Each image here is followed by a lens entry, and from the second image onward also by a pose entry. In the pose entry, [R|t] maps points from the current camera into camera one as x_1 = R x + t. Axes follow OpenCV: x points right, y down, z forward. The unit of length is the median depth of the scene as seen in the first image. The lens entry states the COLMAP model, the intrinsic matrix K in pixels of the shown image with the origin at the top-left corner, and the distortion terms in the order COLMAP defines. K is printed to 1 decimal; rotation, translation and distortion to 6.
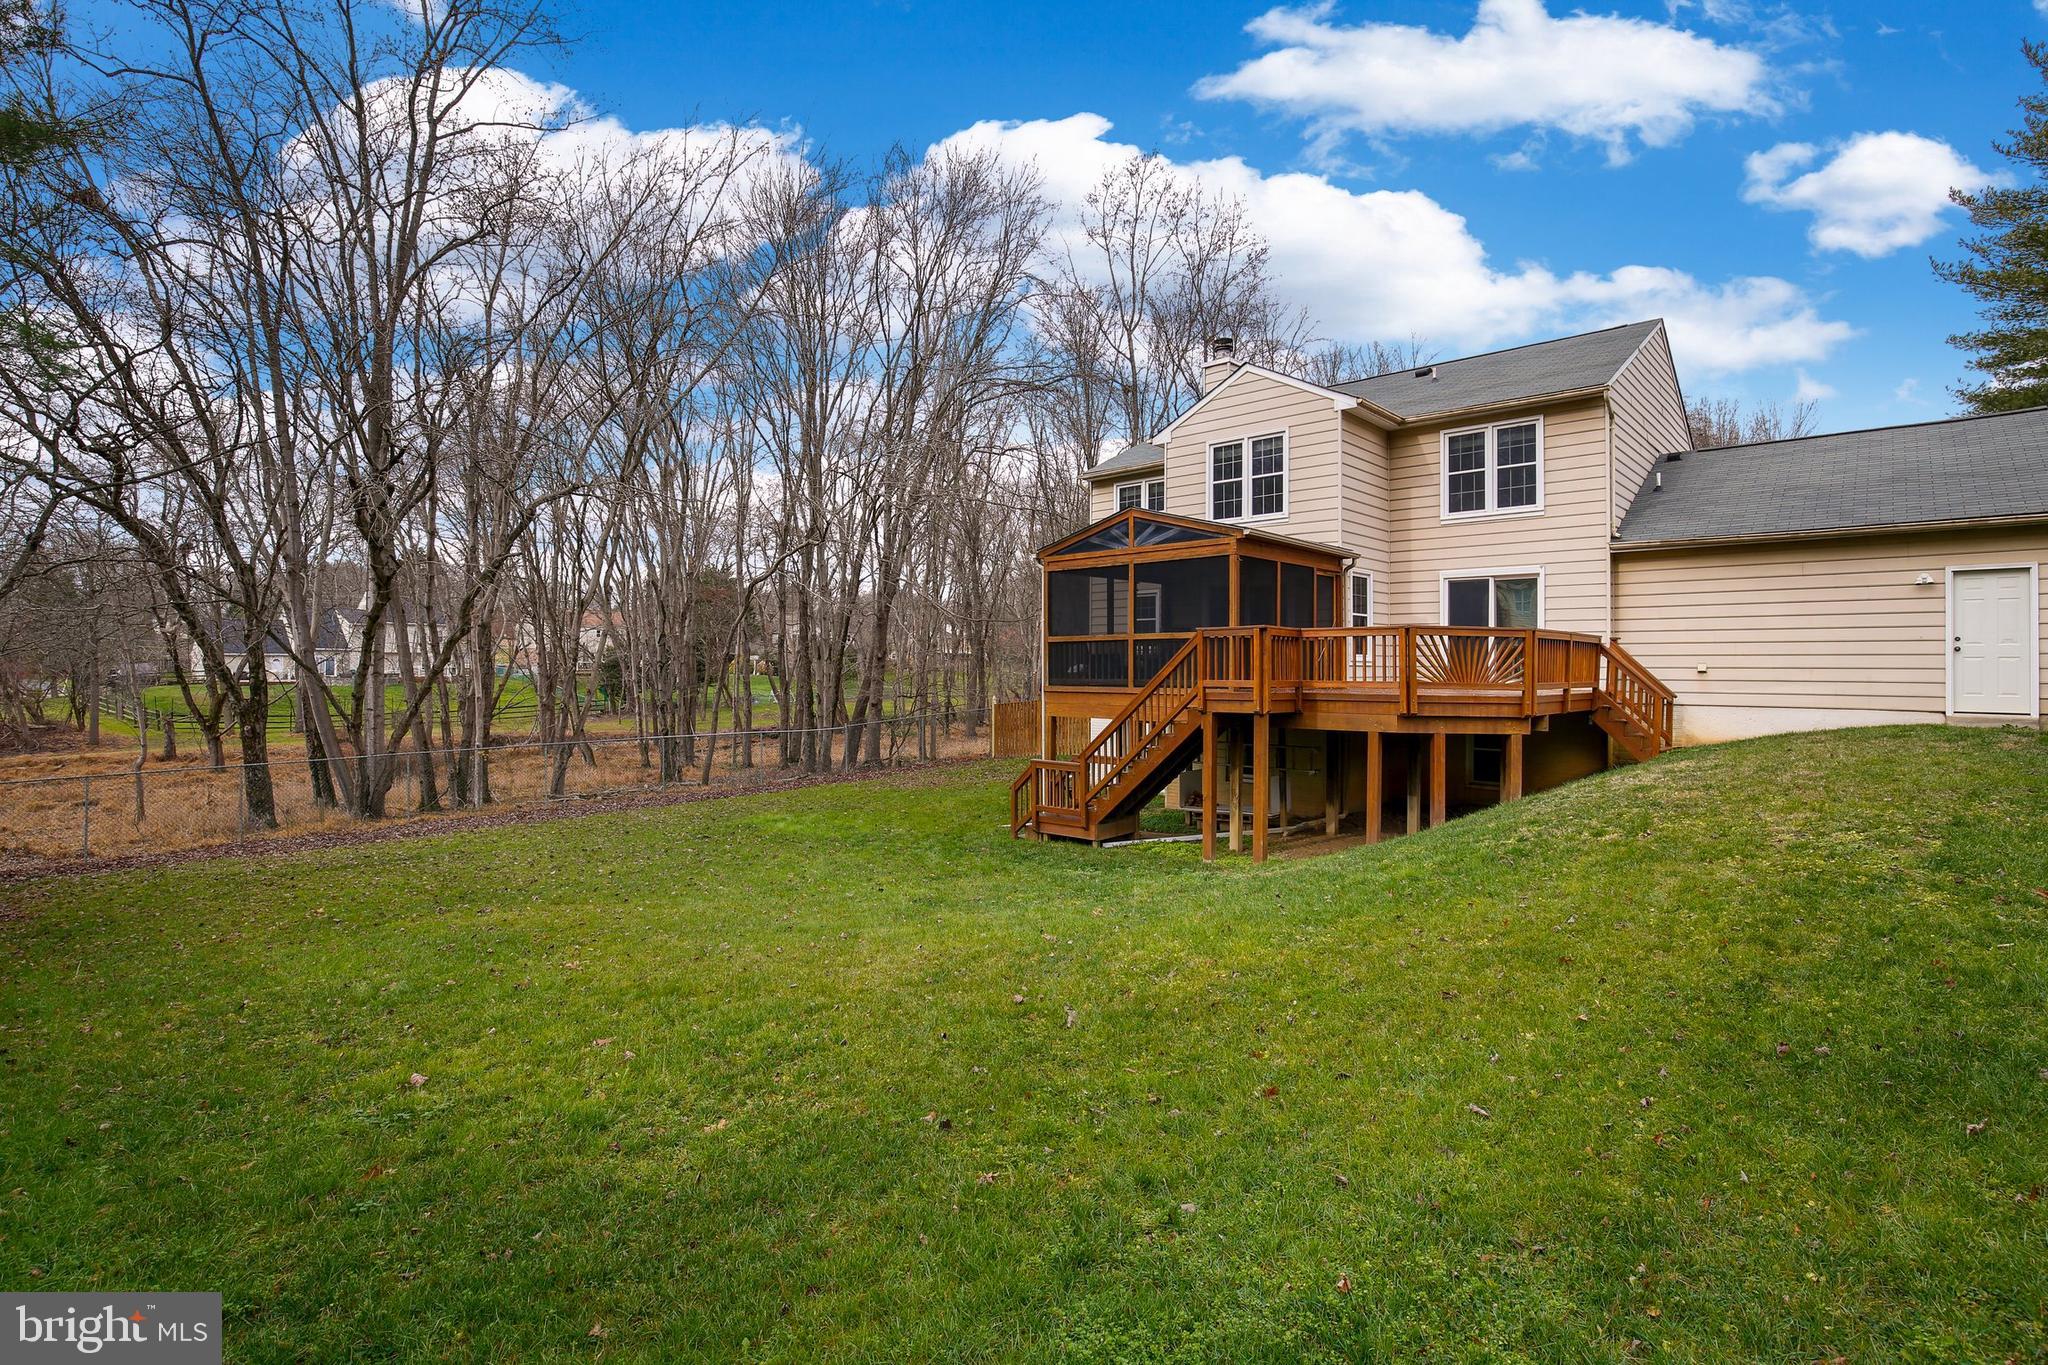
lens RADIAL K [[928.1, 0, 1024.0], [0, 928.1, 682.5], [0, 0, 1]] dist [0.000132, 0.000301]
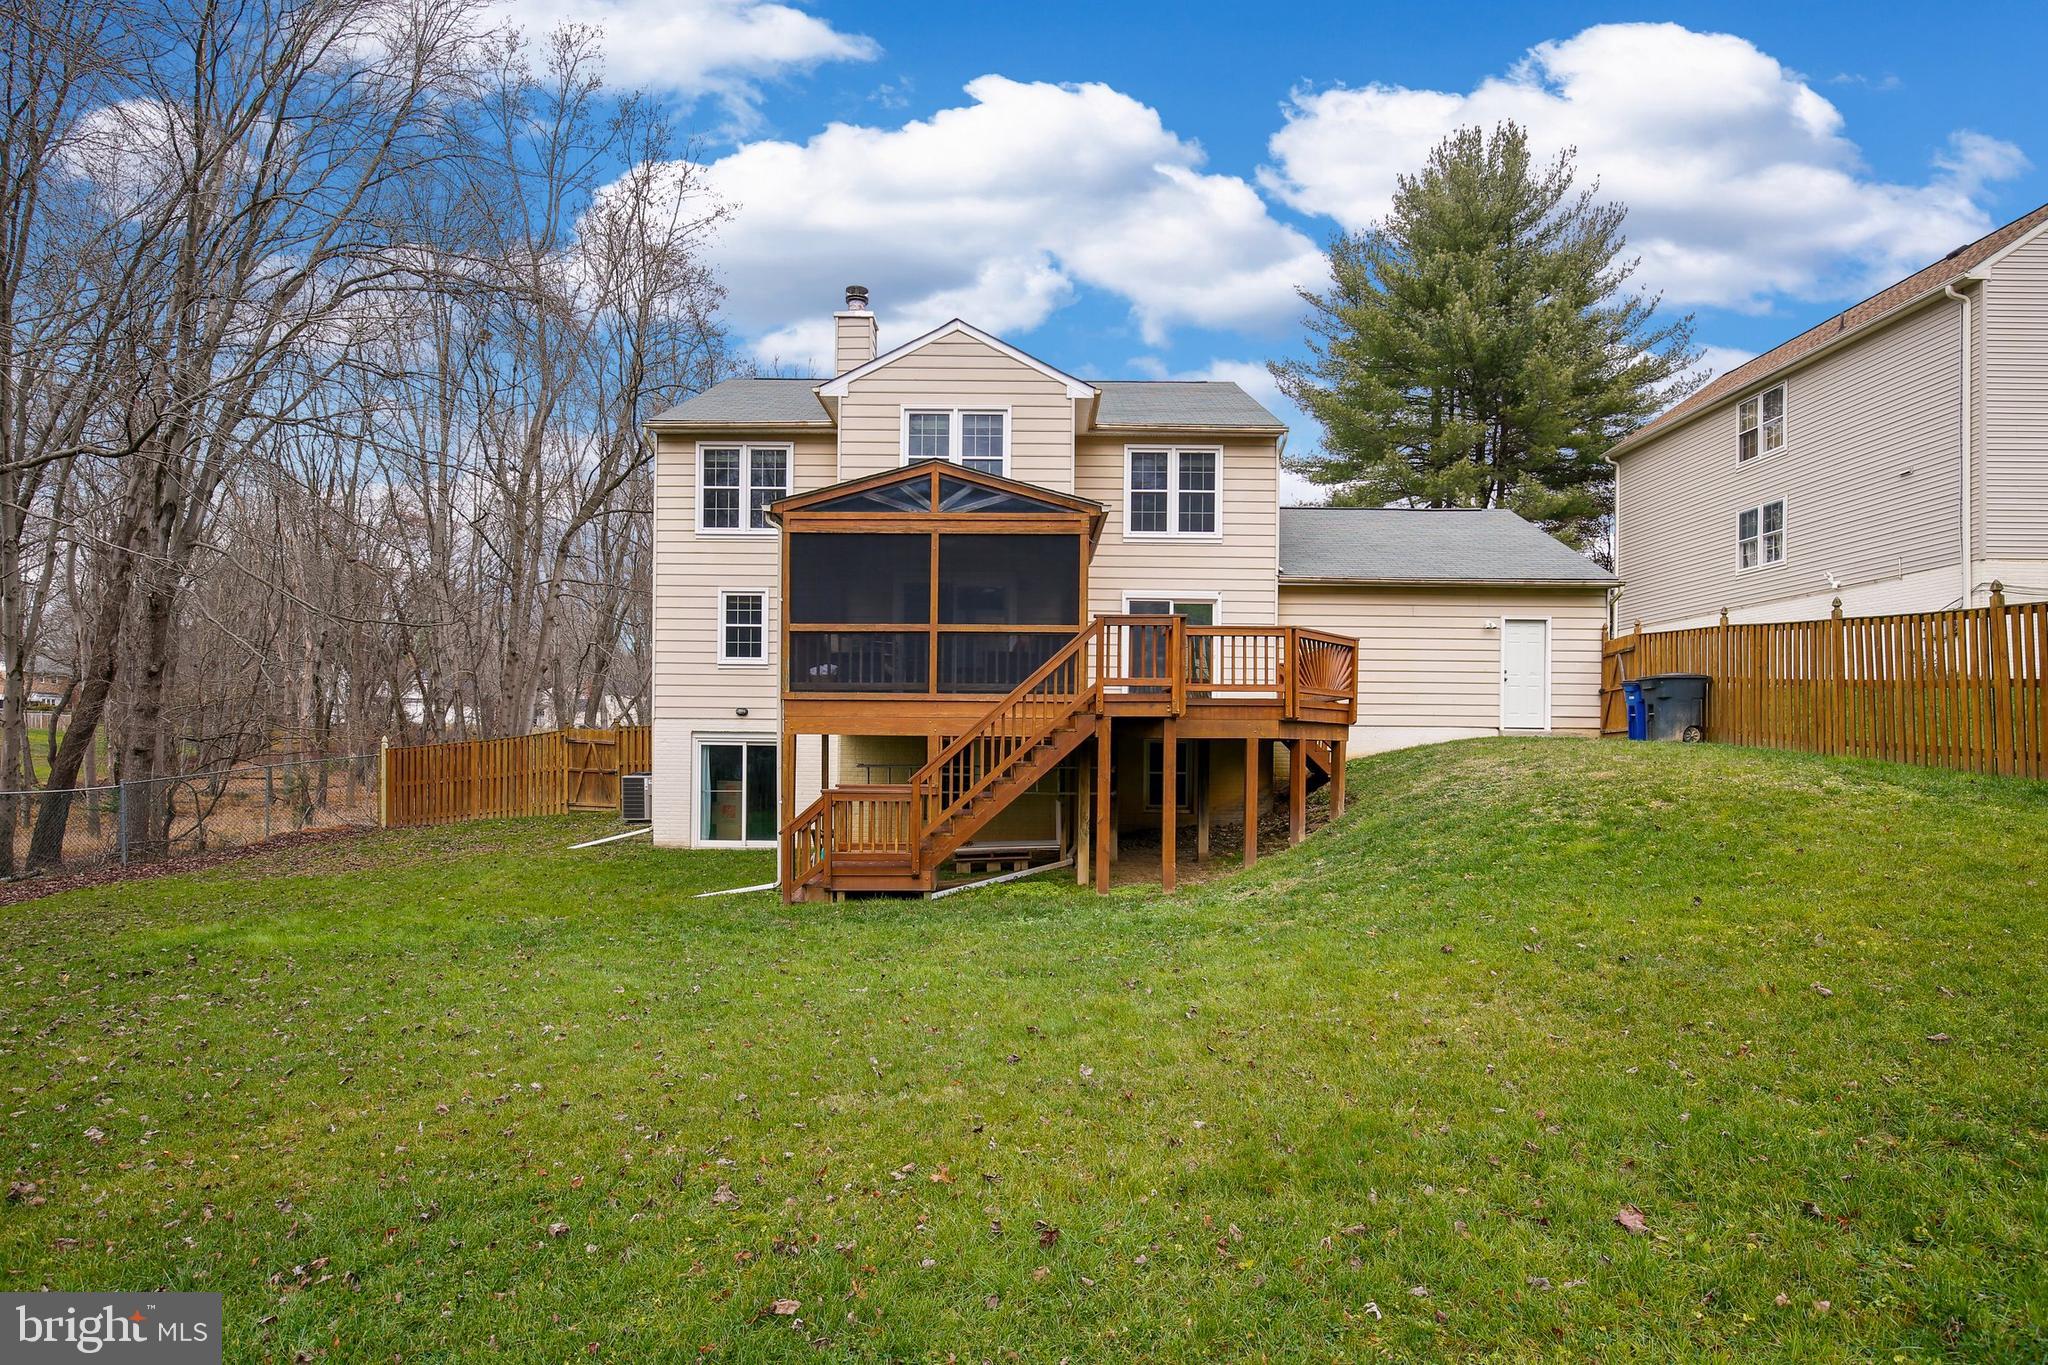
lens RADIAL K [[1049.7, 0, 1024.0], [0, 1049.7, 759.4], [0, 0, 1]] dist [-0.001668, 0.000004]
pose [[0.748904, -0.007241, 0.662639, -0.401569], [0.001892, 0.999960, 0.008789, 0.051944], [-0.662676, -0.005329, 0.748887, 0.287281]]
